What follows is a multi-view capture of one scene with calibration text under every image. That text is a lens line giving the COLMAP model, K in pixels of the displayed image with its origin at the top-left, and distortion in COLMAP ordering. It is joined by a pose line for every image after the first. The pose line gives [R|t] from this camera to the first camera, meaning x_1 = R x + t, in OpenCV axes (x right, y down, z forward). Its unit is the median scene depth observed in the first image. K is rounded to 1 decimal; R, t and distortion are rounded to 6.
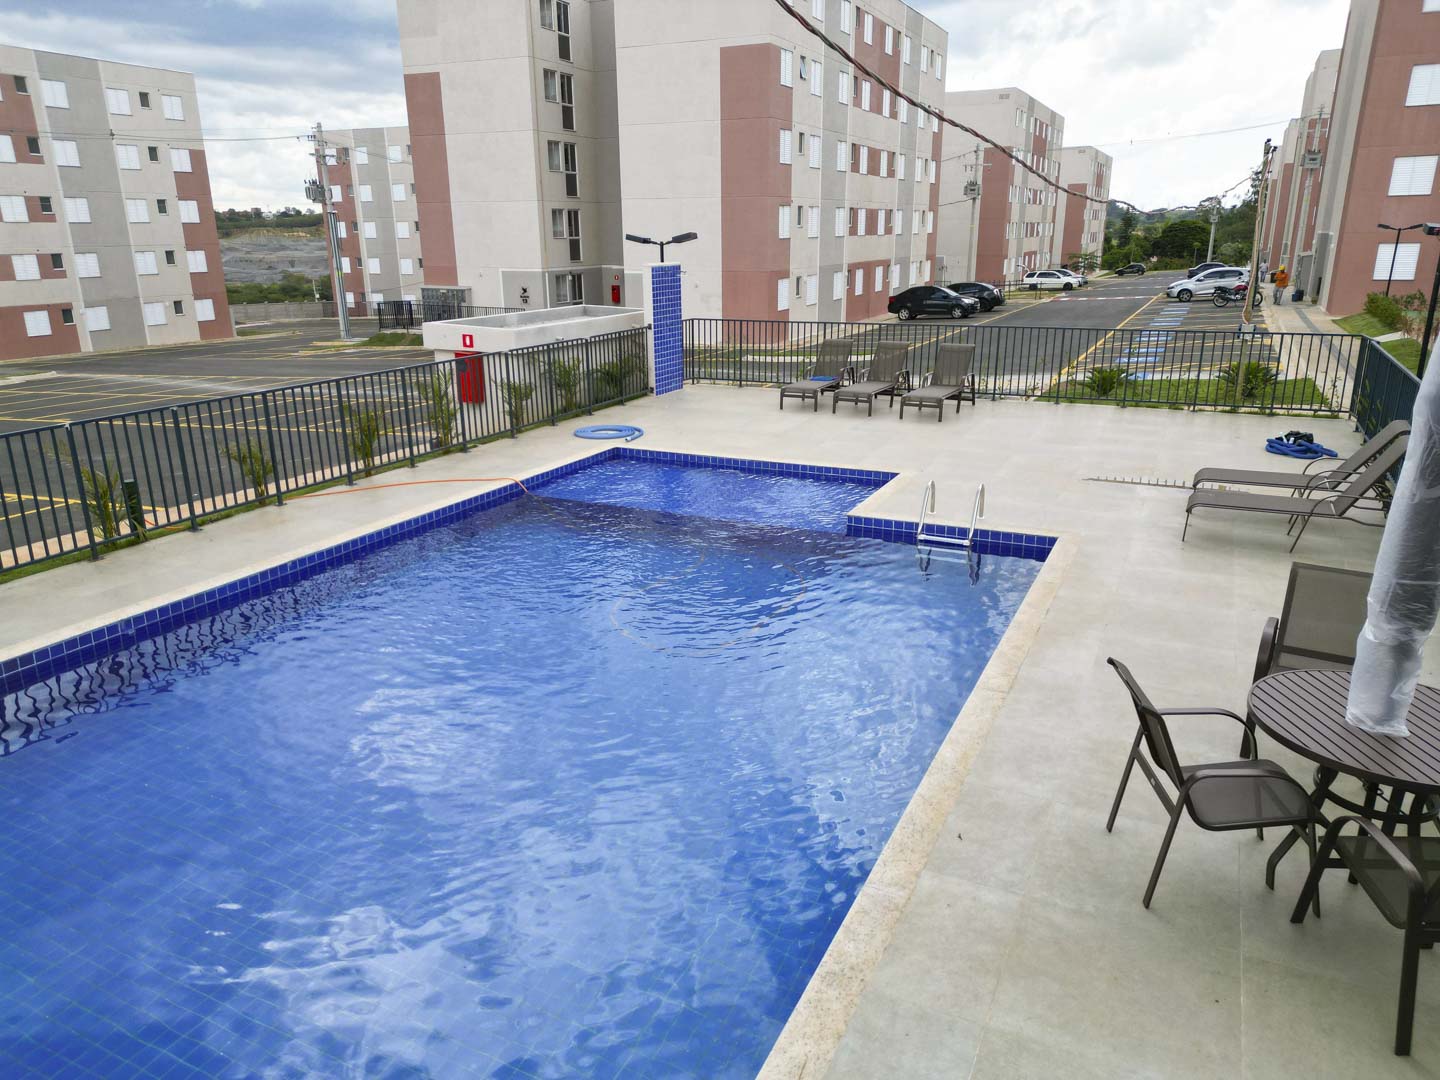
lens RADIAL K [[1038.4, 0, 715.0], [0, 1038.4, 547.2], [0, 0, 1]] dist [0.074176, 0.002151]
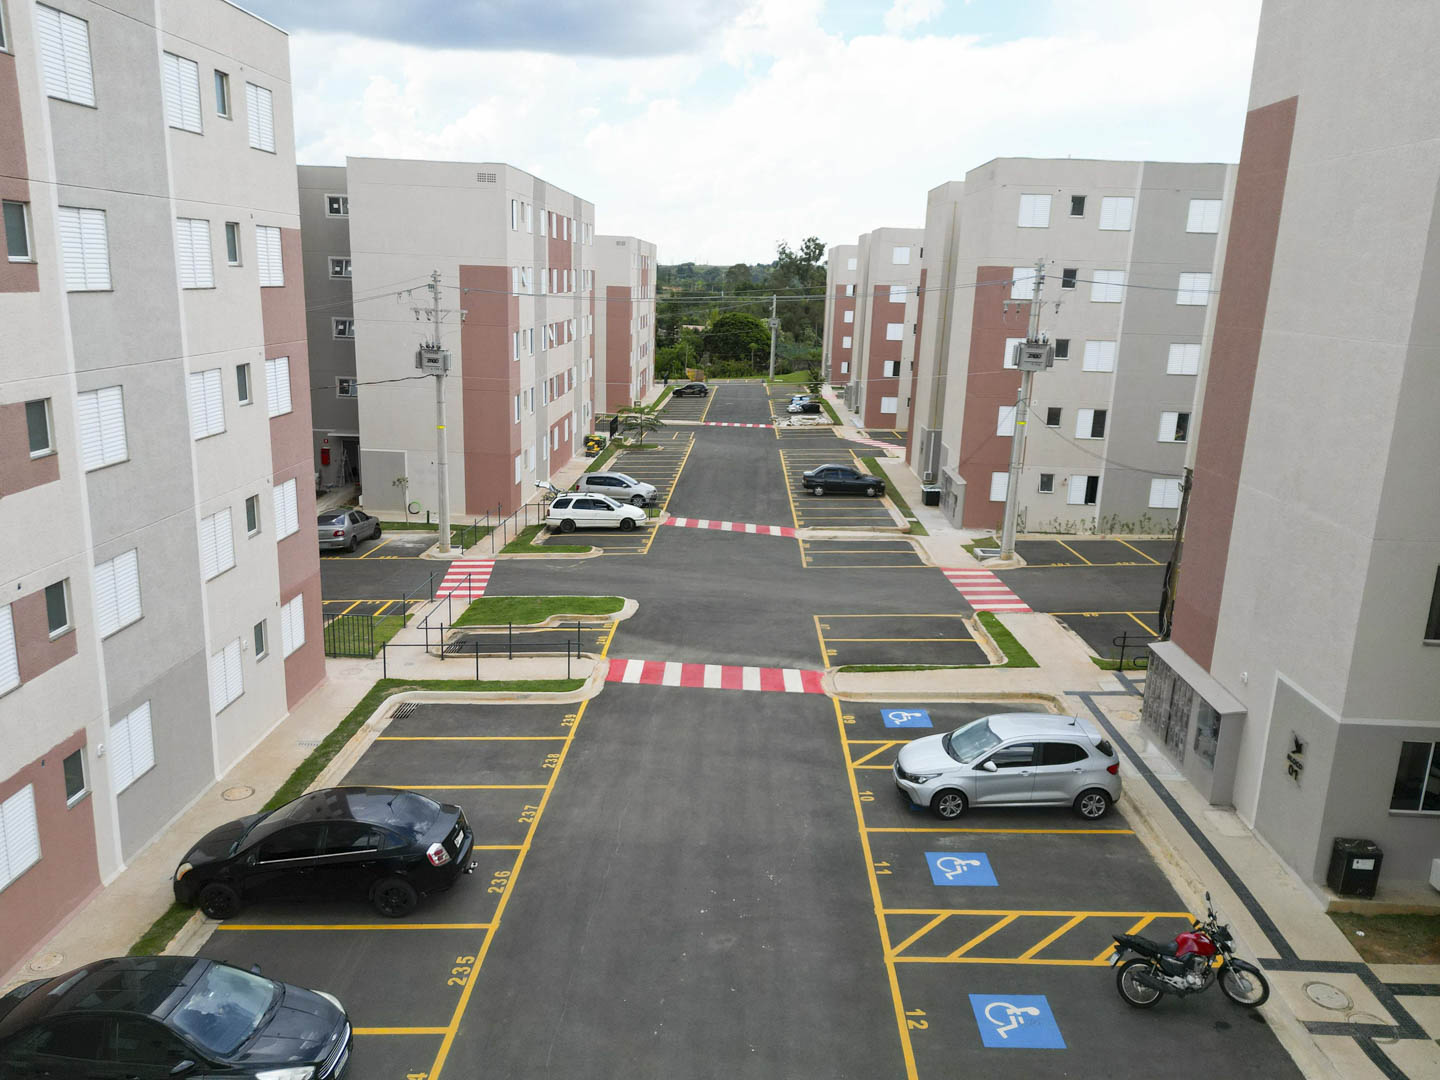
lens RADIAL K [[1070.4, 0, 722.1], [0, 1070.4, 542.2], [0, 0, 1]] dist [0.011801, -0.010458]
pose [[0.913110, -0.059023, 0.403418, 0.152465], [0.073802, 0.997048, -0.021170, -0.221406], [-0.400978, 0.049103, 0.914771, 0.463904]]
